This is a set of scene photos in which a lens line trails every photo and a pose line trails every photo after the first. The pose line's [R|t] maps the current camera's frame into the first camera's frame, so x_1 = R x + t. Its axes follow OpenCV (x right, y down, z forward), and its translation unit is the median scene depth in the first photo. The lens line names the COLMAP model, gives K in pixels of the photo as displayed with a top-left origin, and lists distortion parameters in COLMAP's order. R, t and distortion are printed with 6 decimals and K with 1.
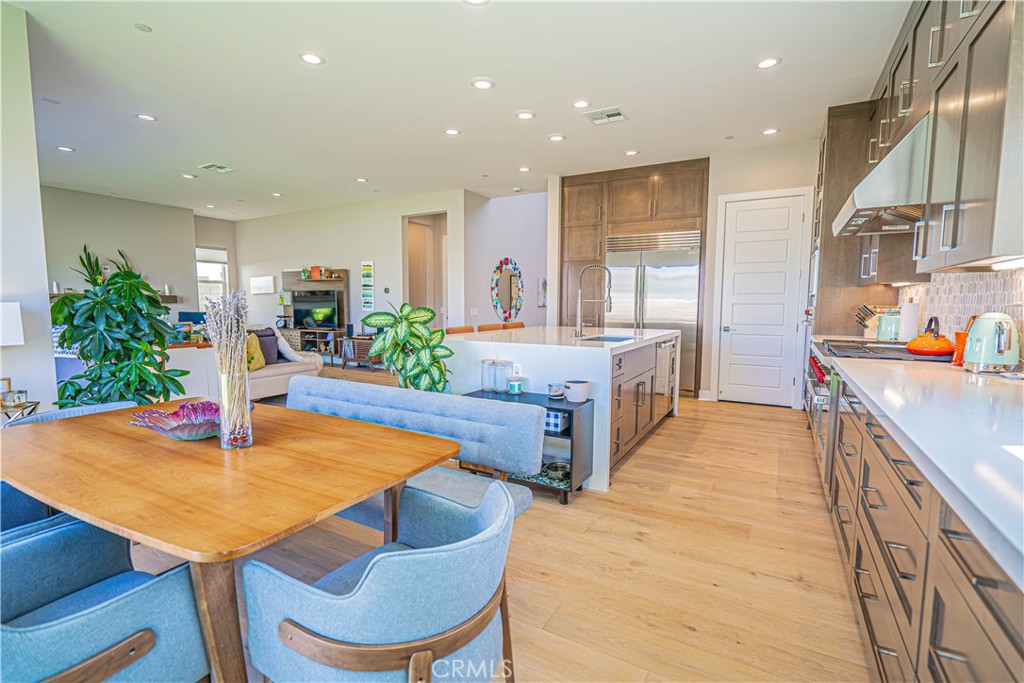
lens RADIAL K [[472.3, 0, 508.1], [0, 472.3, 344.7], [0, 0, 1]] dist [-0.001514, 0.000281]
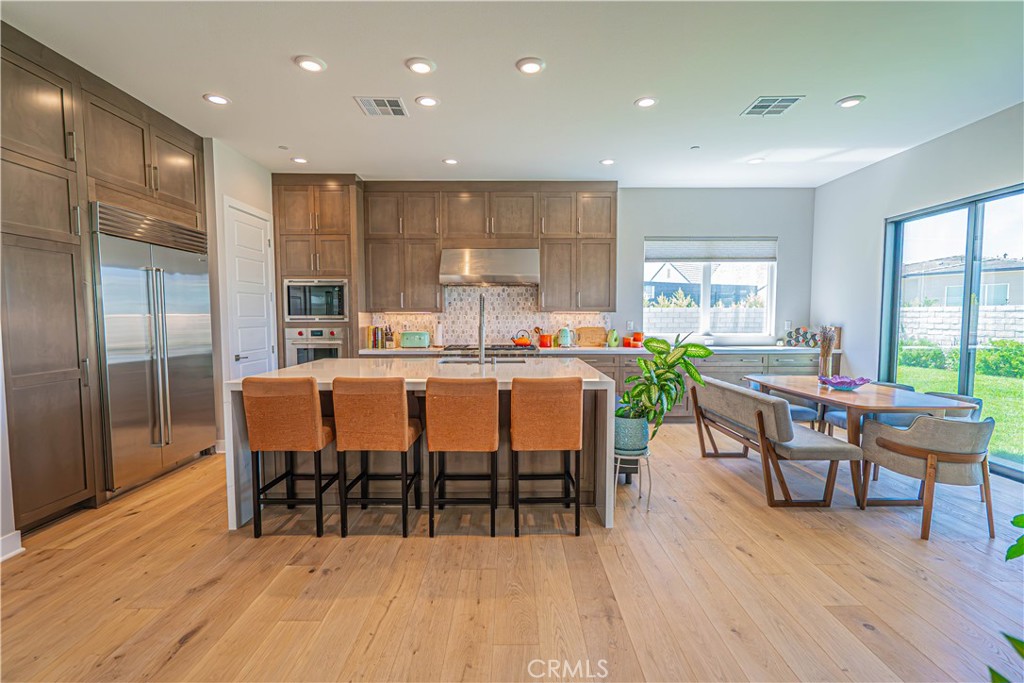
lens RADIAL K [[483.5, 0, 514.1], [0, 483.5, 346.8], [0, 0, 1]] dist [-0.003207, -0.000031]
pose [[-0.507733, -0.061665, 0.859305, -0.347695], [0.074904, 0.990498, 0.115338, -0.076221], [-0.858252, 0.122926, -0.498290, 0.664328]]
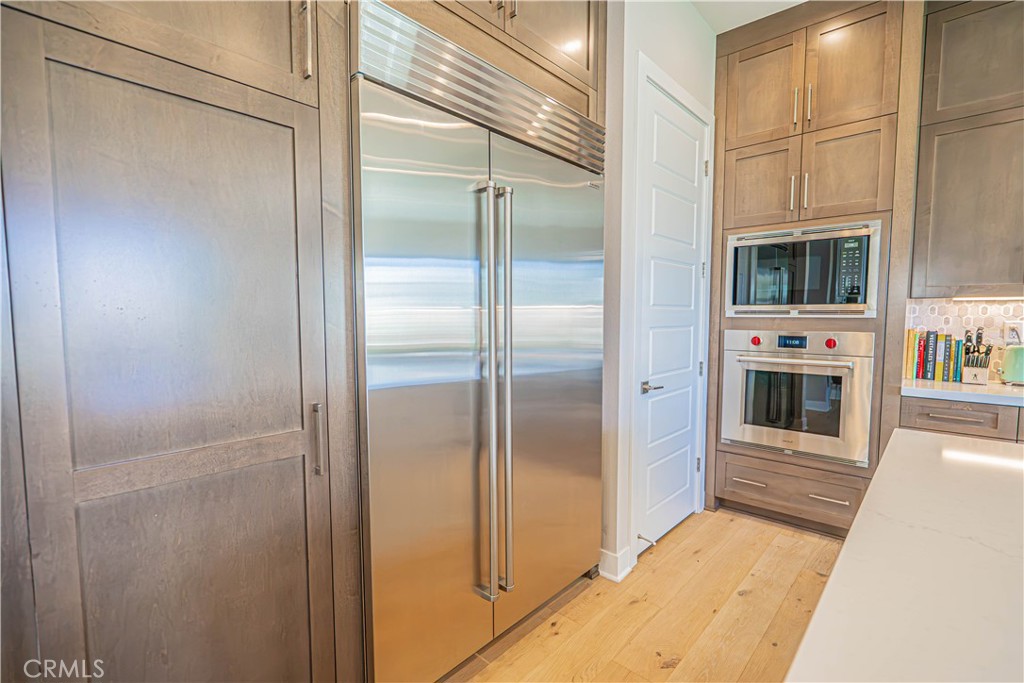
lens RADIAL K [[461.7, 0, 514.0], [0, 461.7, 345.4], [0, 0, 1]] dist [-0.004801, 0.000155]
pose [[0.214683, -0.074664, 0.973826, 0.024939], [0.087380, 0.994544, 0.056989, -0.069292], [-0.972767, 0.072859, 0.220036, 0.675791]]
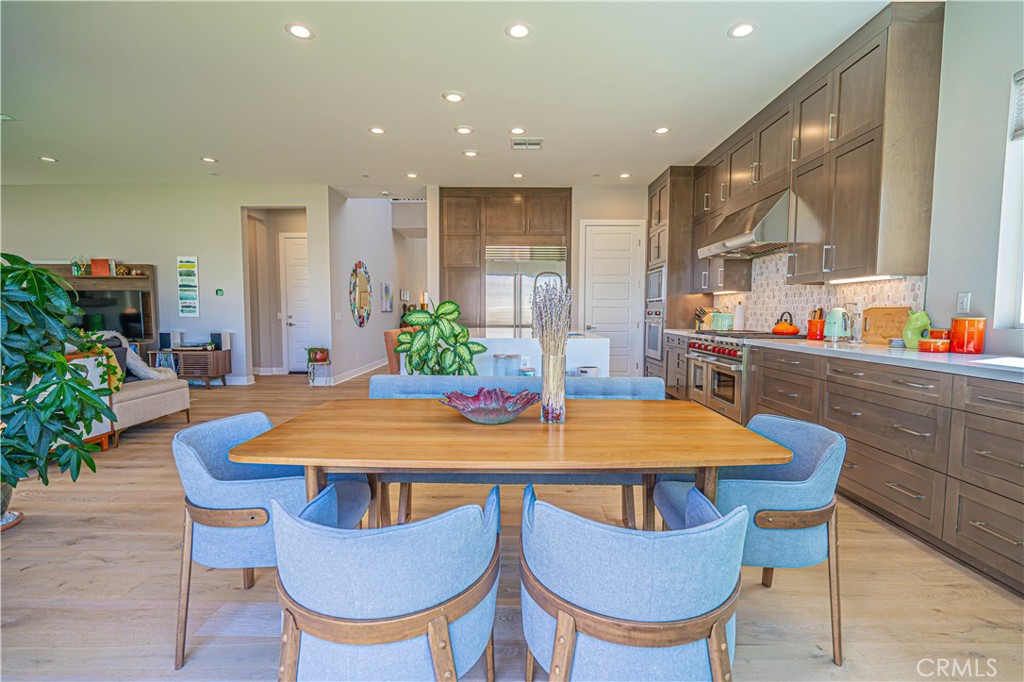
lens RADIAL K [[471.8, 0, 512.0], [0, 471.8, 341.0], [0, 0, 1]] dist [-0.000518, 0.000174]
pose [[0.873069, -0.031473, 0.486579, -0.209195], [0.043842, 0.998940, -0.014053, 0.006775], [-0.485621, 0.033602, 0.873523, 0.012627]]
